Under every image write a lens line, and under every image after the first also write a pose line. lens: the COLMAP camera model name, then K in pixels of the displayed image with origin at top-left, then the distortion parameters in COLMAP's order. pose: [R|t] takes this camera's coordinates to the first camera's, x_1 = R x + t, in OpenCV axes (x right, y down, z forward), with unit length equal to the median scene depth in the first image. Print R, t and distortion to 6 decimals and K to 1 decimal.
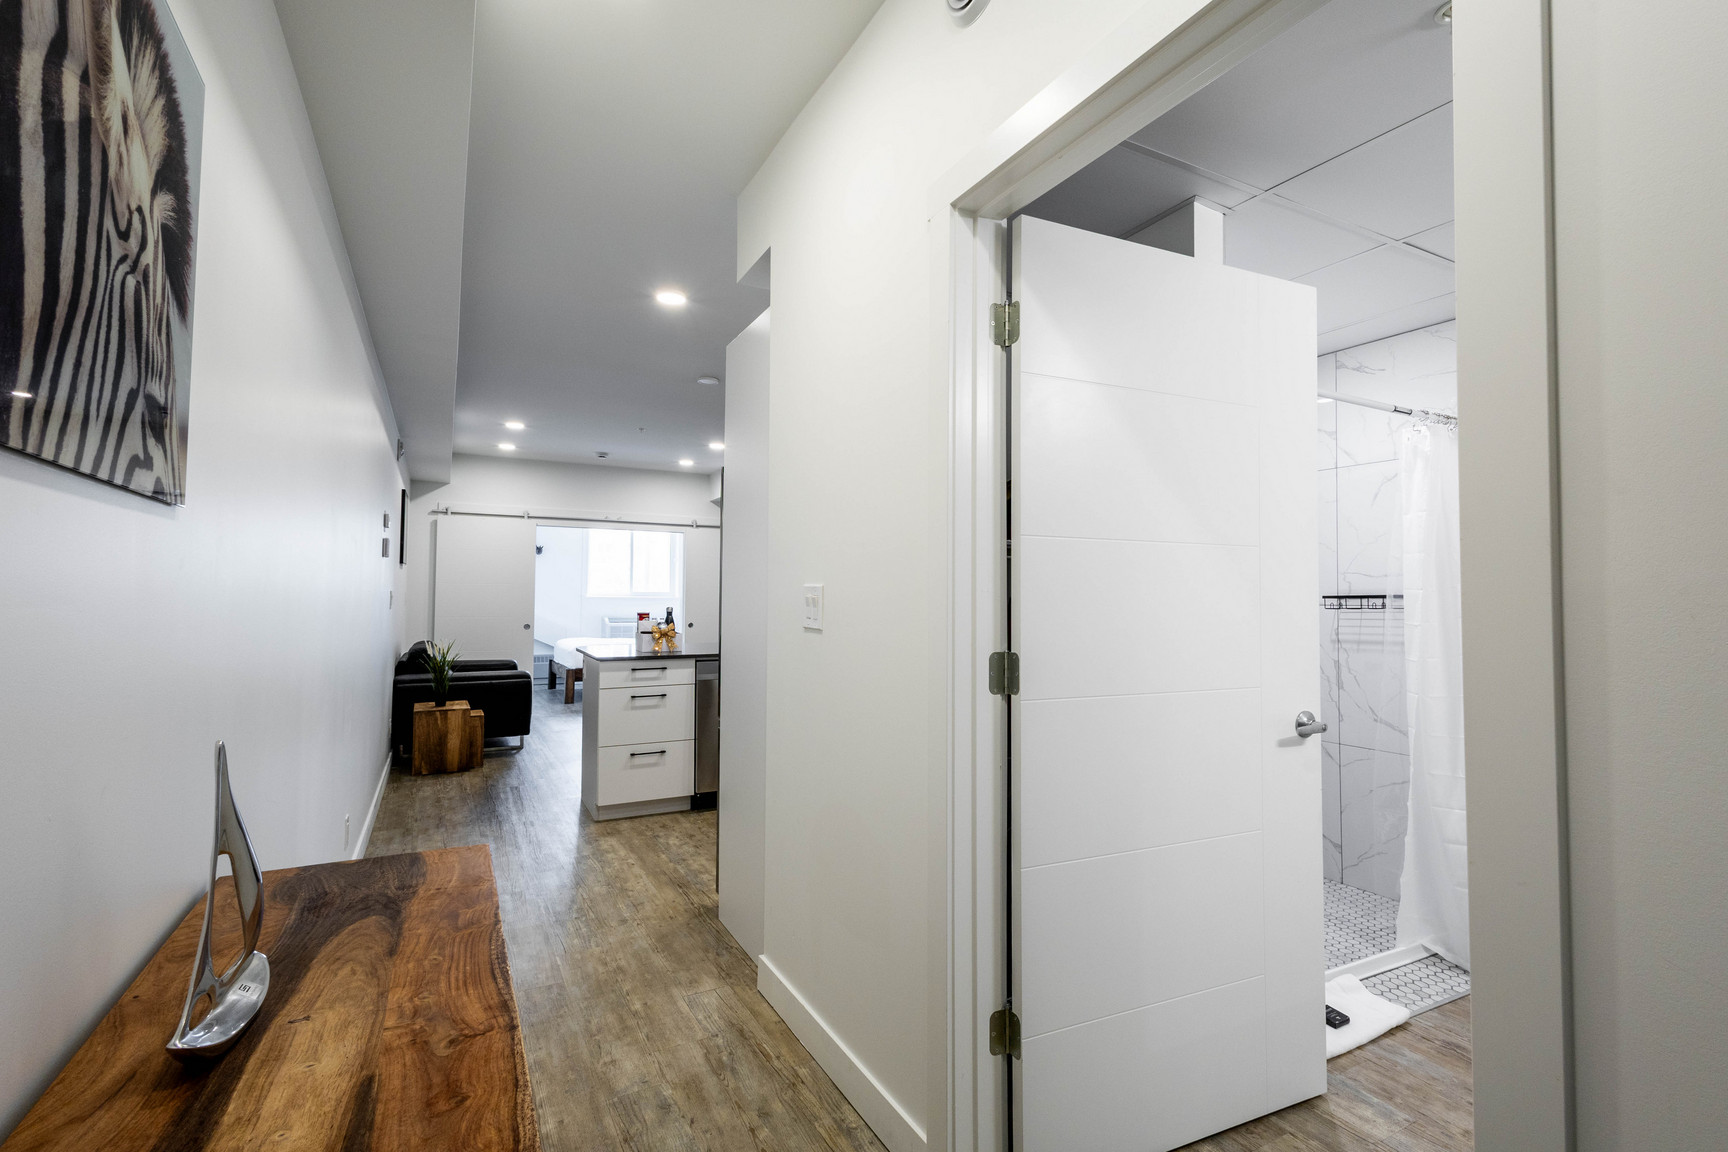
lens RADIAL K [[808.9, 0, 864.0], [0, 808.9, 576.0], [0, 0, 1]] dist [0.000450, -0.000009]
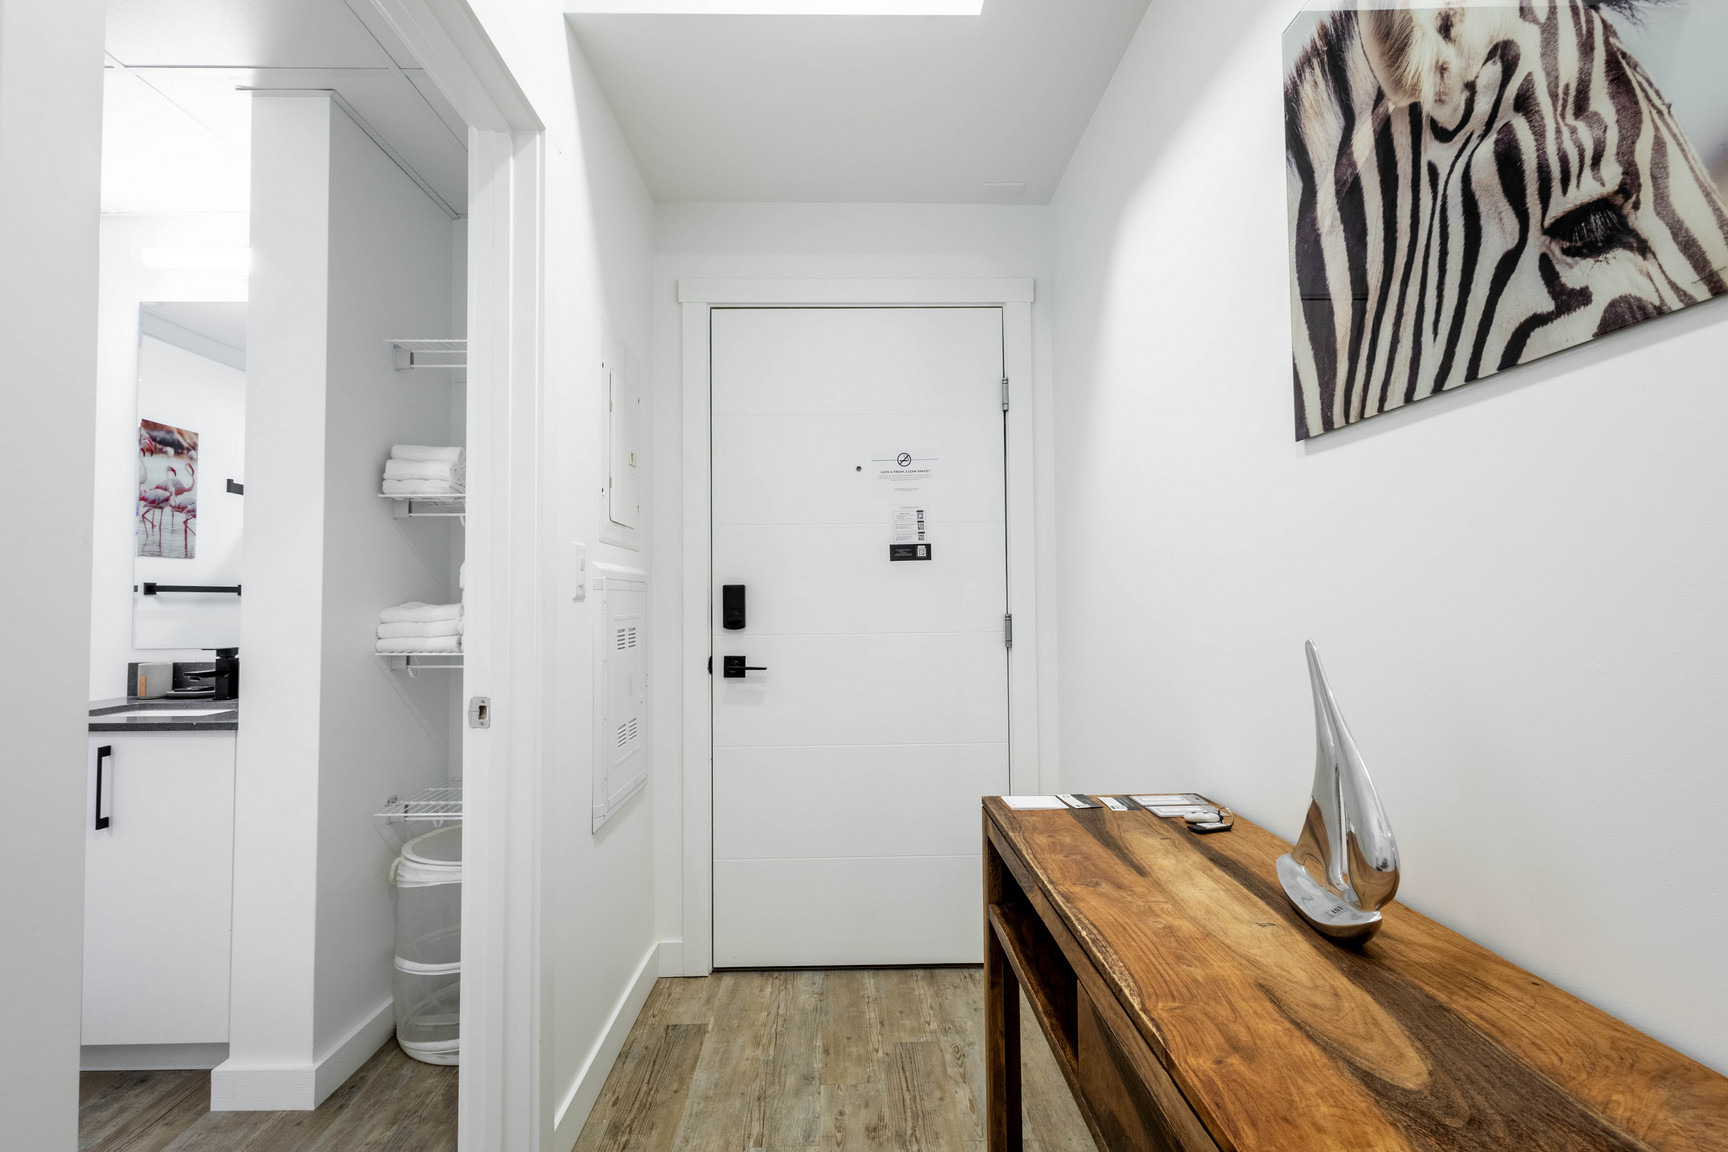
lens RADIAL K [[808.9, 0, 864.0], [0, 808.9, 576.0], [0, 0, 1]] dist [0.000450, -0.000009]
pose [[-0.899370, 0.023285, 0.436567, -0.685130], [-0.004044, 0.998095, -0.061566, 0.173605], [-0.437169, -0.057136, -0.897563, 2.120545]]
